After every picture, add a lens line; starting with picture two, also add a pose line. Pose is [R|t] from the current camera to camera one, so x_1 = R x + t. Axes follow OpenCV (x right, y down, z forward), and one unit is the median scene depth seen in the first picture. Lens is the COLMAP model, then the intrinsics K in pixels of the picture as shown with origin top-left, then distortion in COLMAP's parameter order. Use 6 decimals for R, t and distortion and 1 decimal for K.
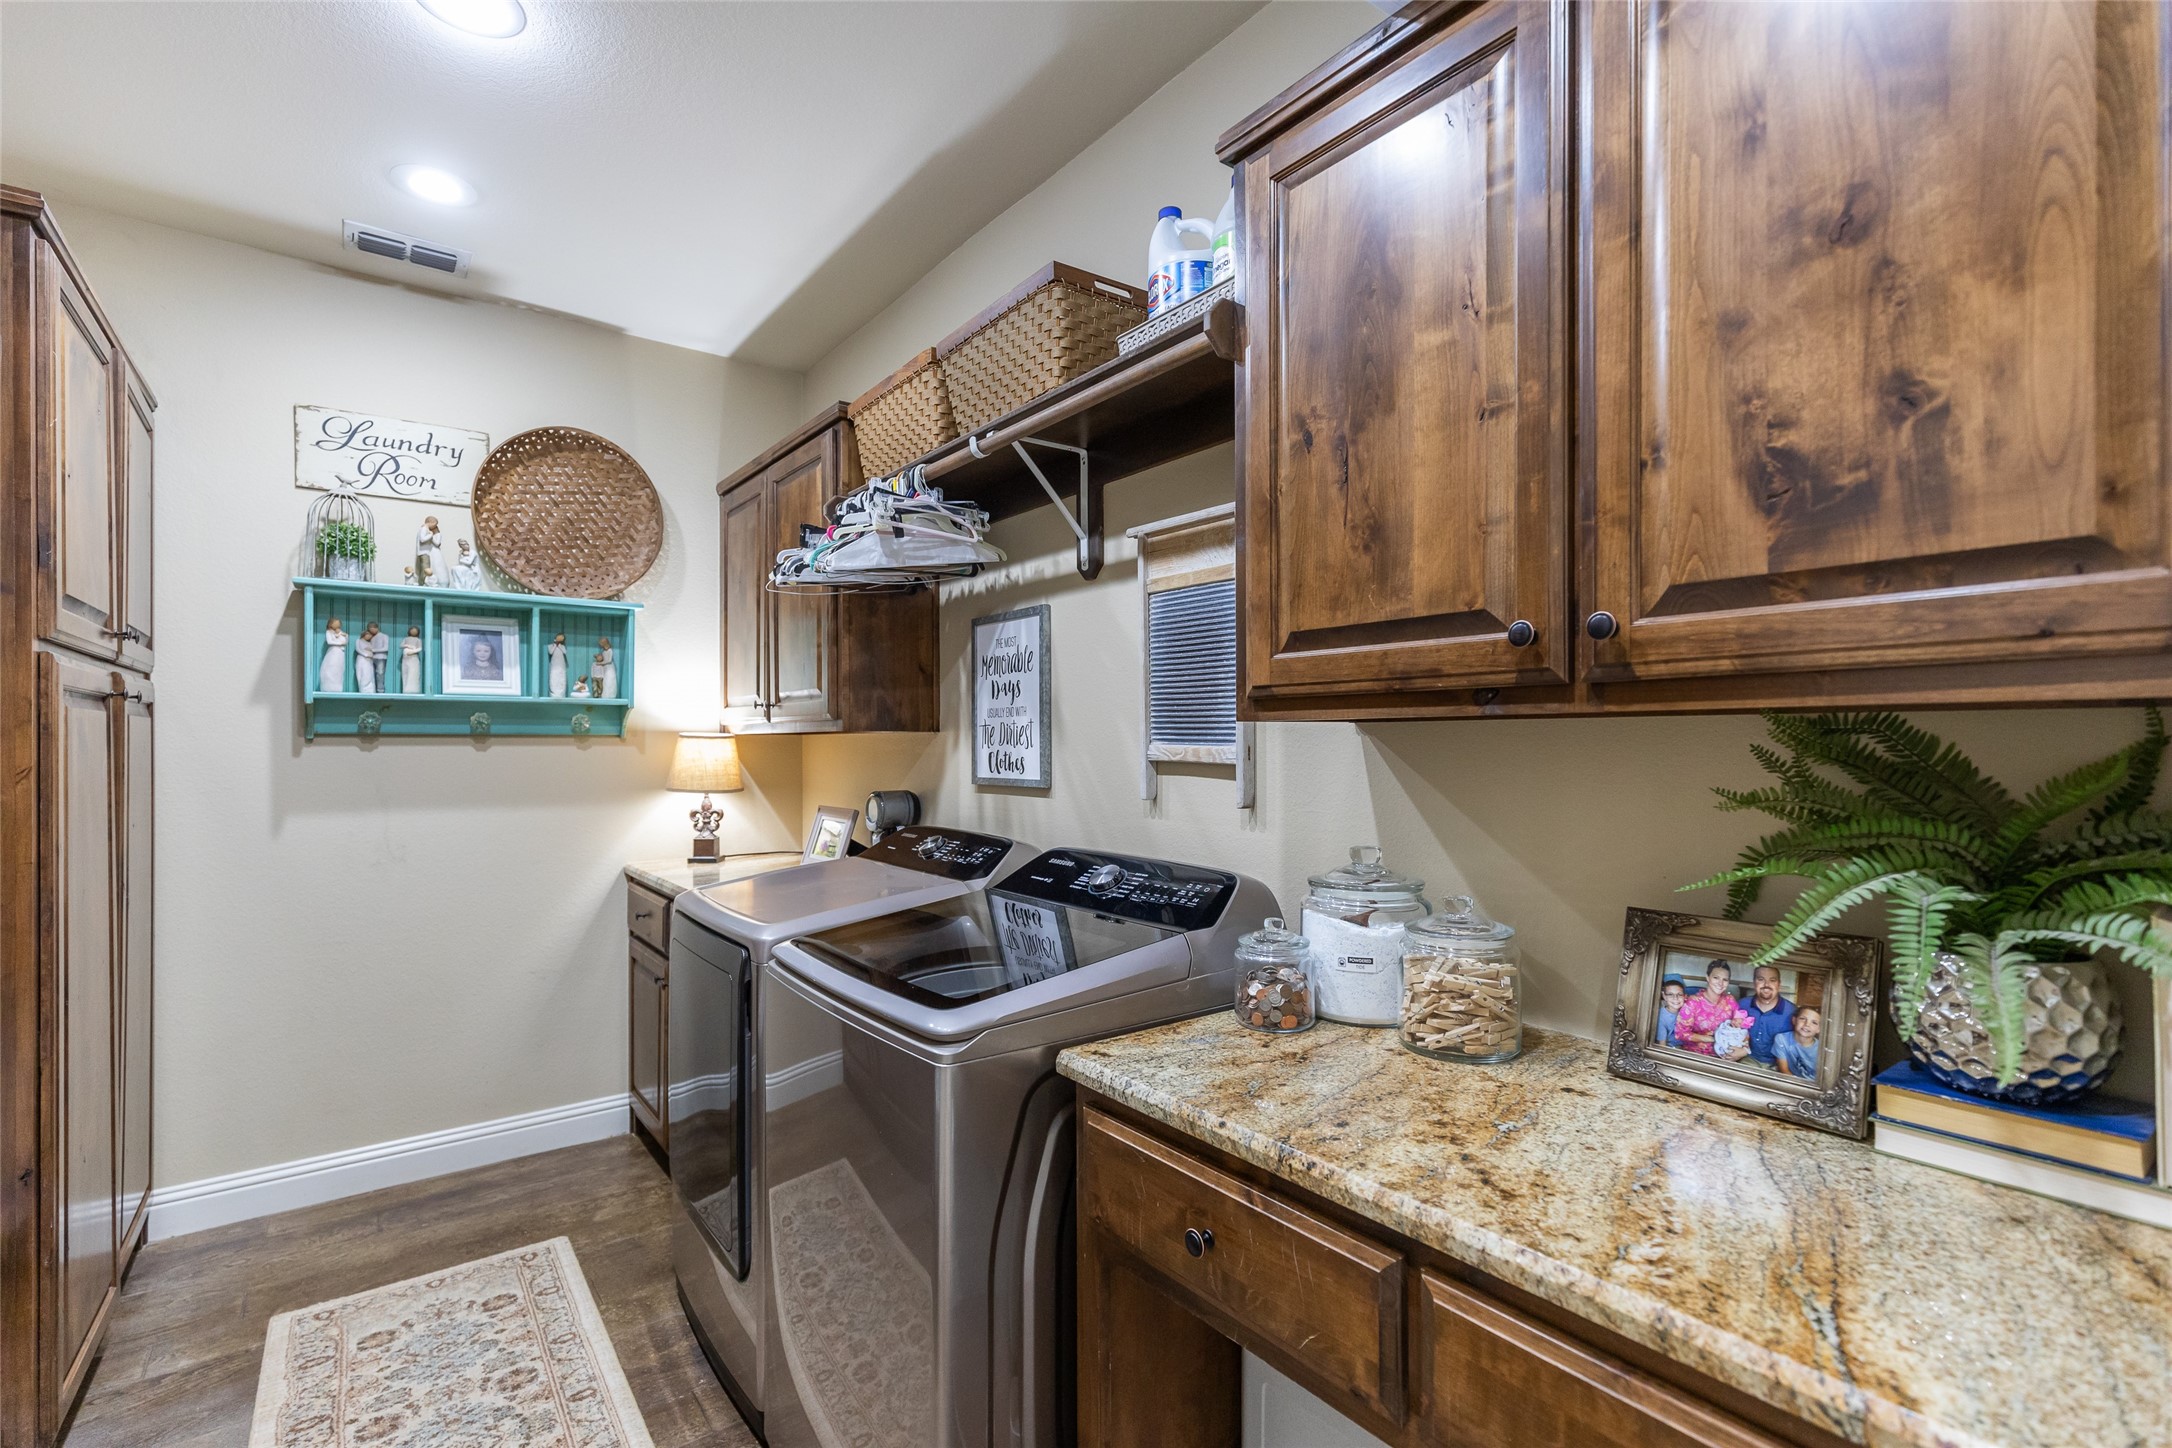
lens RADIAL K [[976.7, 0, 1090.4], [0, 976.7, 740.9], [0, 0, 1]] dist [0.010440, -0.001463]
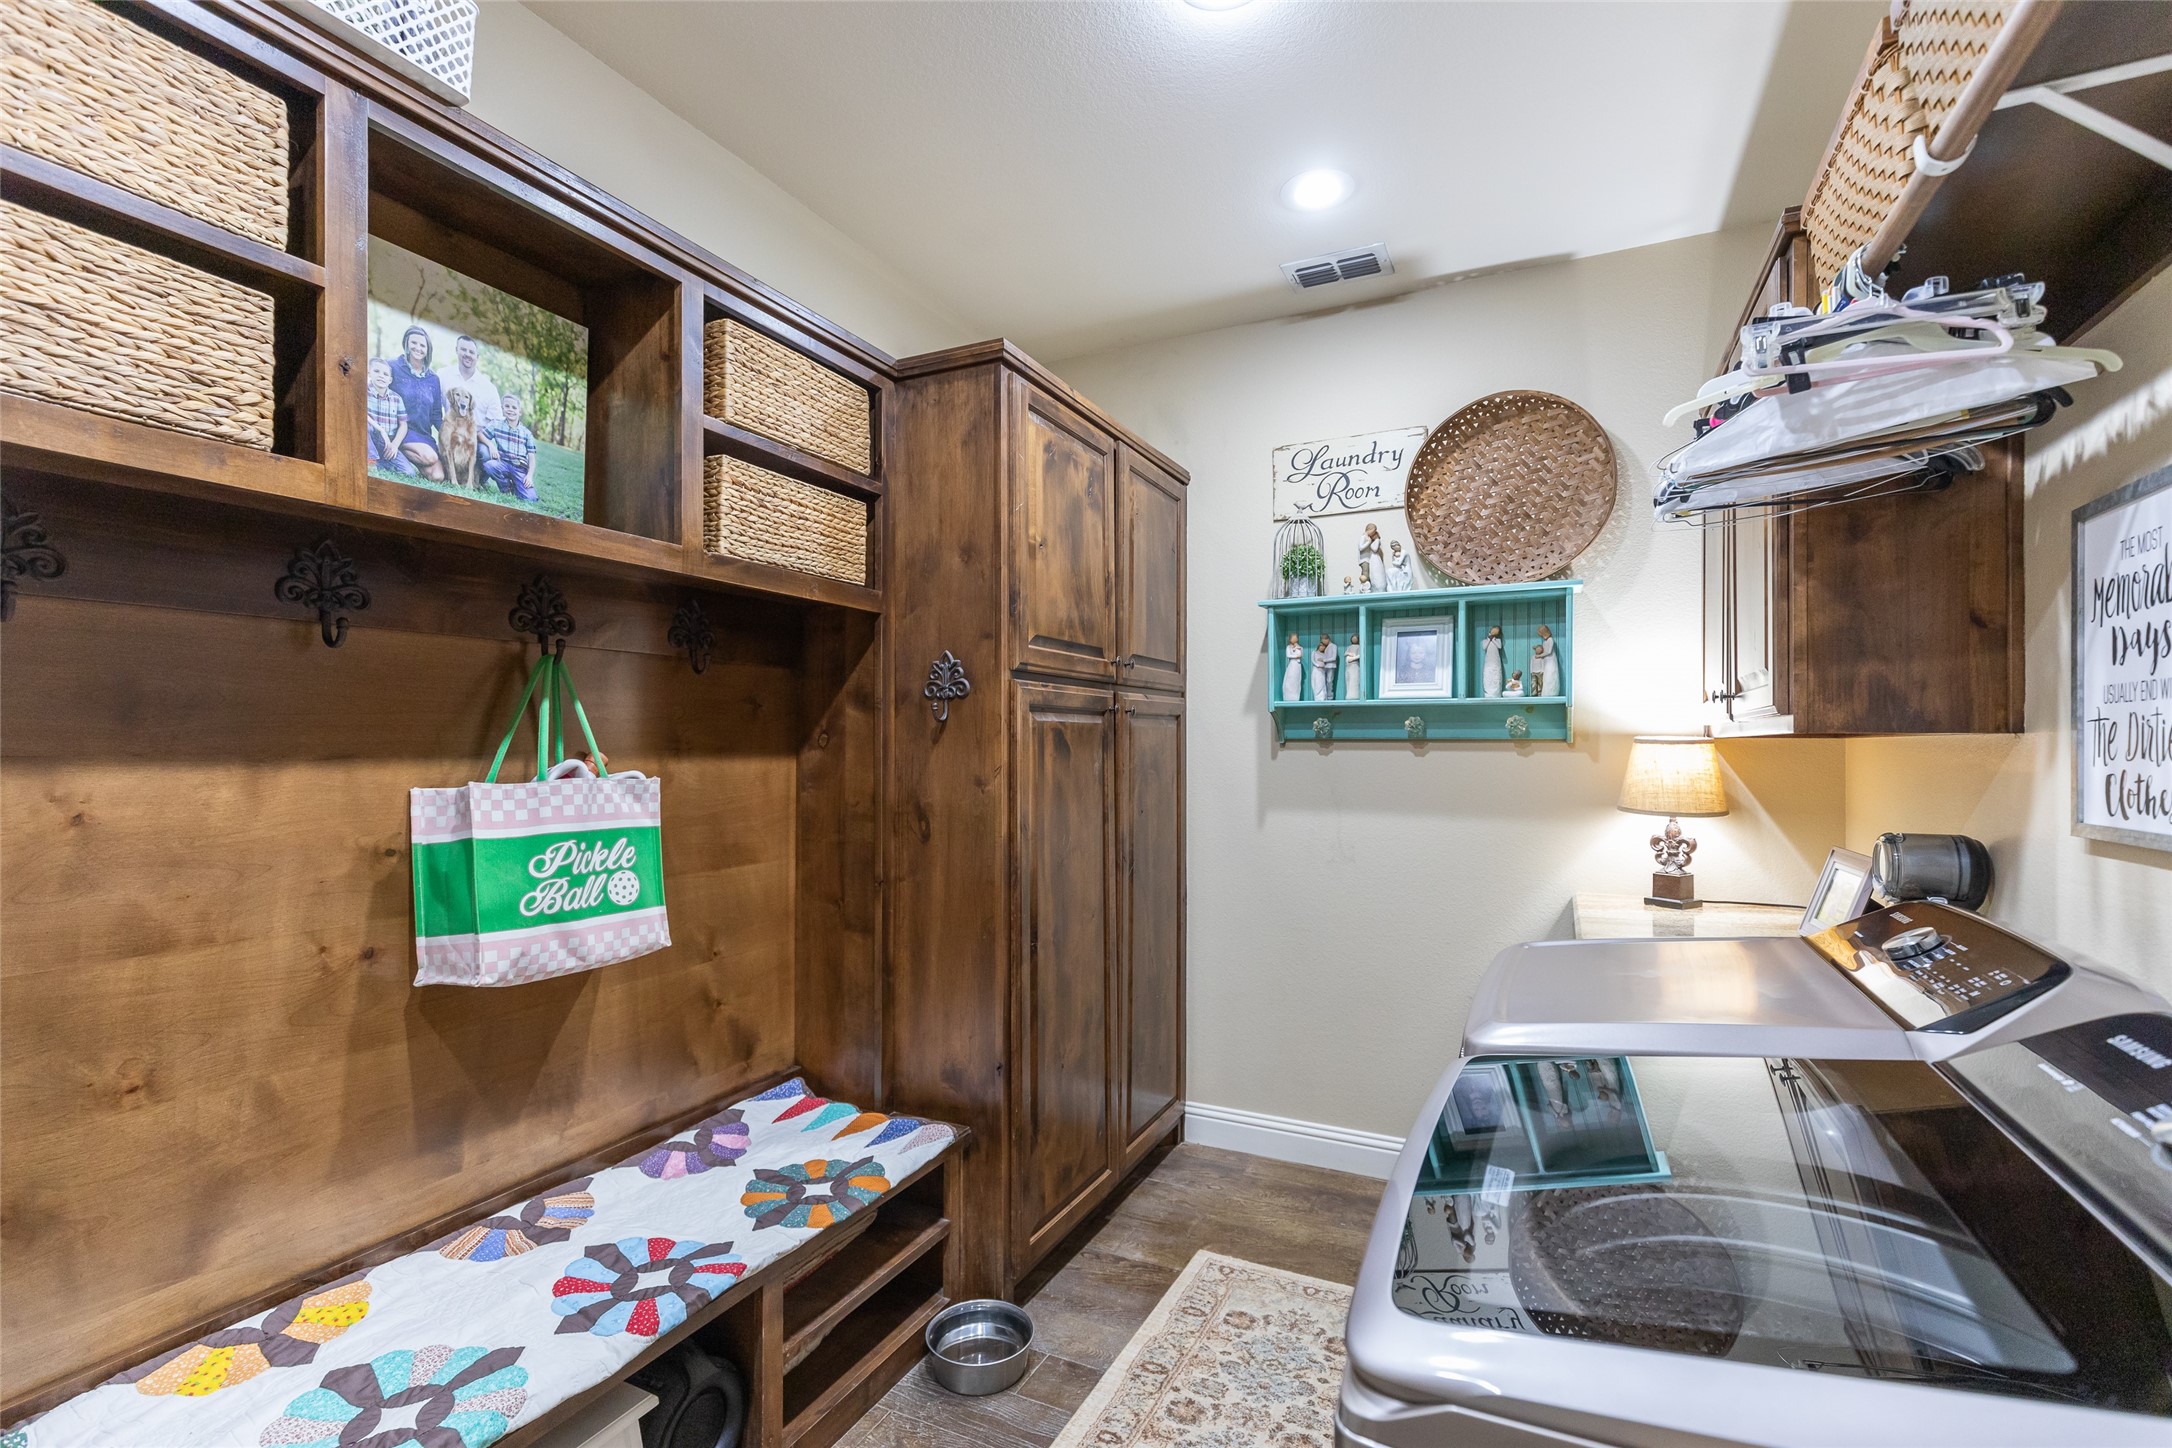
lens RADIAL K [[976.7, 0, 1090.4], [0, 976.7, 740.9], [0, 0, 1]] dist [0.010440, -0.001463]
pose [[0.446735, -0.000290, -0.894666, 0.102534], [-0.001810, 0.999998, -0.001228, -0.003261], [0.894665, 0.002168, 0.446733, 0.297598]]
